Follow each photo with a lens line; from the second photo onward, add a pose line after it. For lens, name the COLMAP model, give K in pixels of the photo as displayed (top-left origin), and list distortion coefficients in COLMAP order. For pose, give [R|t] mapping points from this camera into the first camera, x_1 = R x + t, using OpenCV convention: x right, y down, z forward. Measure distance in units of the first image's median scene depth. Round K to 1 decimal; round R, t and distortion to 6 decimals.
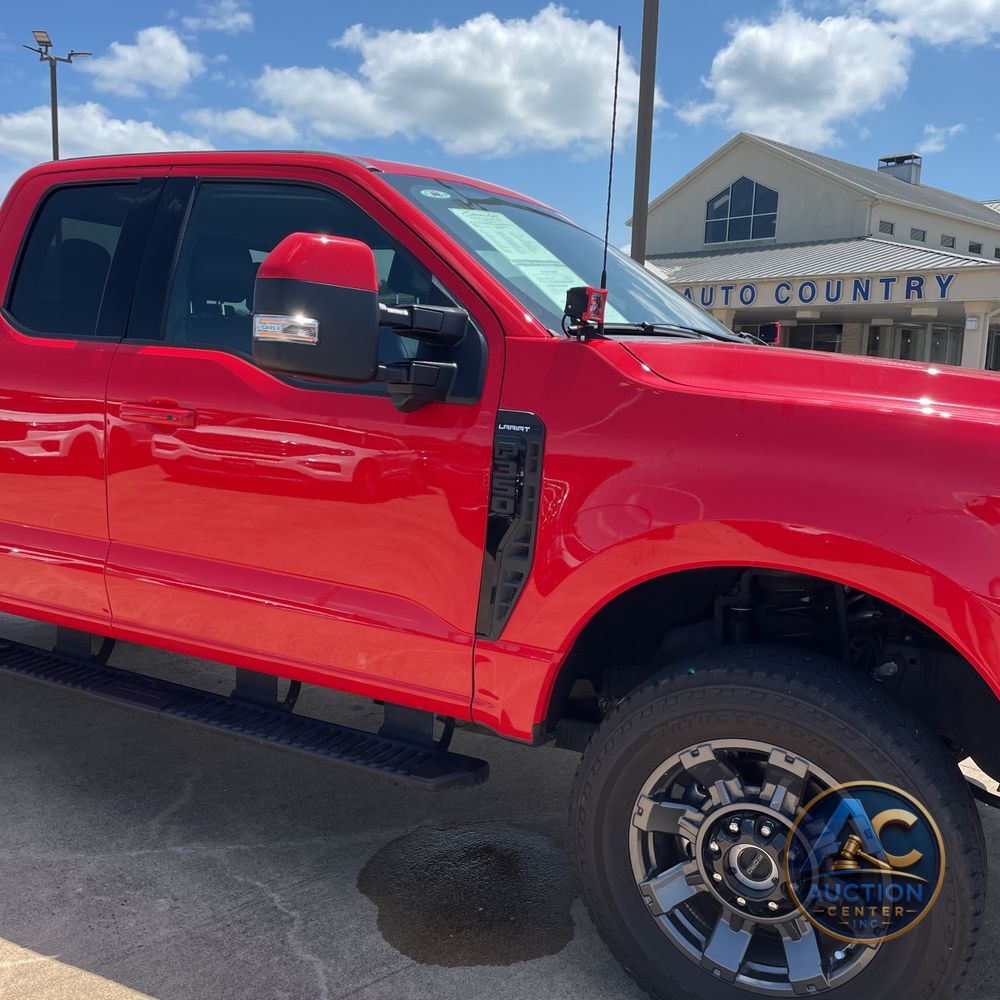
lens RADIAL K [[1014.5, 0, 500.0], [0, 1014.5, 500.0], [0, 0, 1]] dist [0.105385, -0.149110]
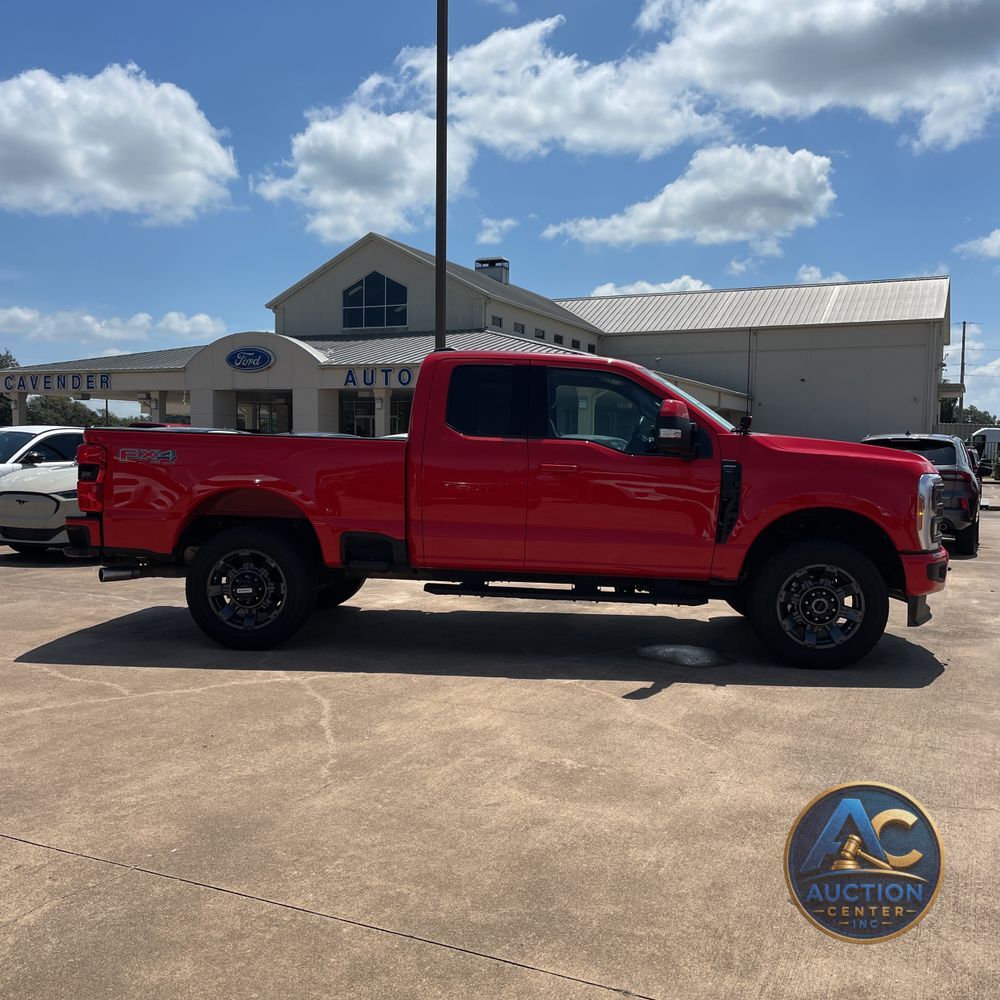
lens RADIAL K [[1020.5, 0, 483.8], [0, 1020.5, 532.7], [0, 0, 1]] dist [0.296558, -0.524603]
pose [[0.919366, -0.055074, 0.389529, -0.123378], [0.069387, 0.997330, -0.022758, 0.009286], [-0.387236, 0.047952, 0.920733, -0.097637]]
